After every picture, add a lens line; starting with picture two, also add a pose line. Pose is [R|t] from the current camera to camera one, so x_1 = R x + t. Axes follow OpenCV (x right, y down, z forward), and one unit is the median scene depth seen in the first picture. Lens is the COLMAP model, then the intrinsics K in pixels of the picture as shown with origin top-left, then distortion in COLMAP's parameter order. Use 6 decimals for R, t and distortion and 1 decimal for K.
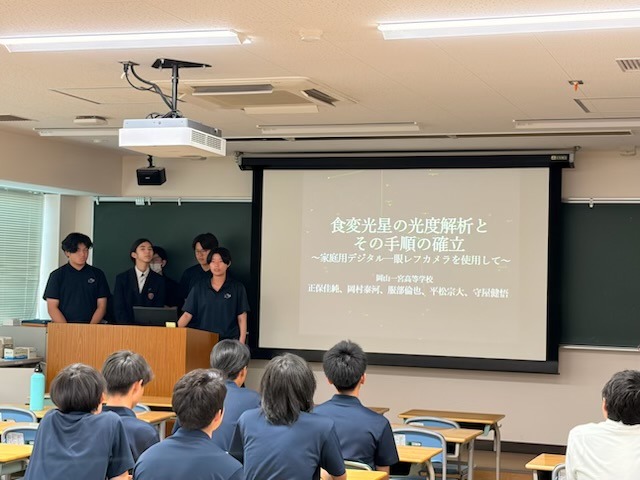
lens RADIAL K [[1214.2, 0, 320.0], [0, 1214.2, 240.0], [0, 0, 1]] dist [0.130852, 0.044234]
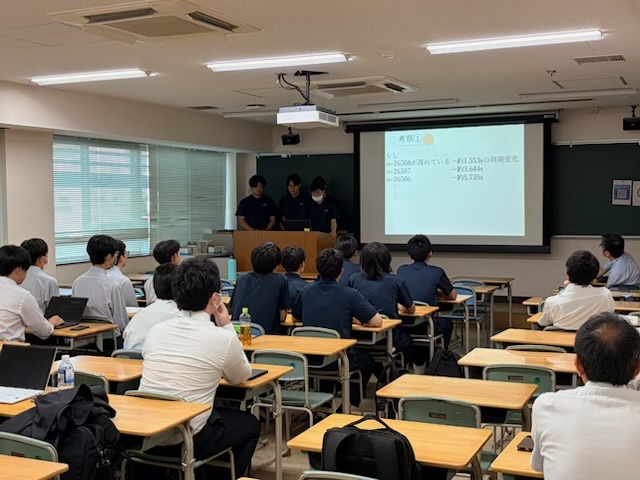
lens RADIAL K [[816.3, 0, 320.0], [0, 816.3, 240.0], [0, 0, 1]] dist [0.091065, -0.049050]
pose [[0.994857, -0.028376, -0.097237, 0.001465], [0.035713, 0.996576, 0.074567, 0.001646], [0.094788, -0.077656, 0.992464, -0.106418]]
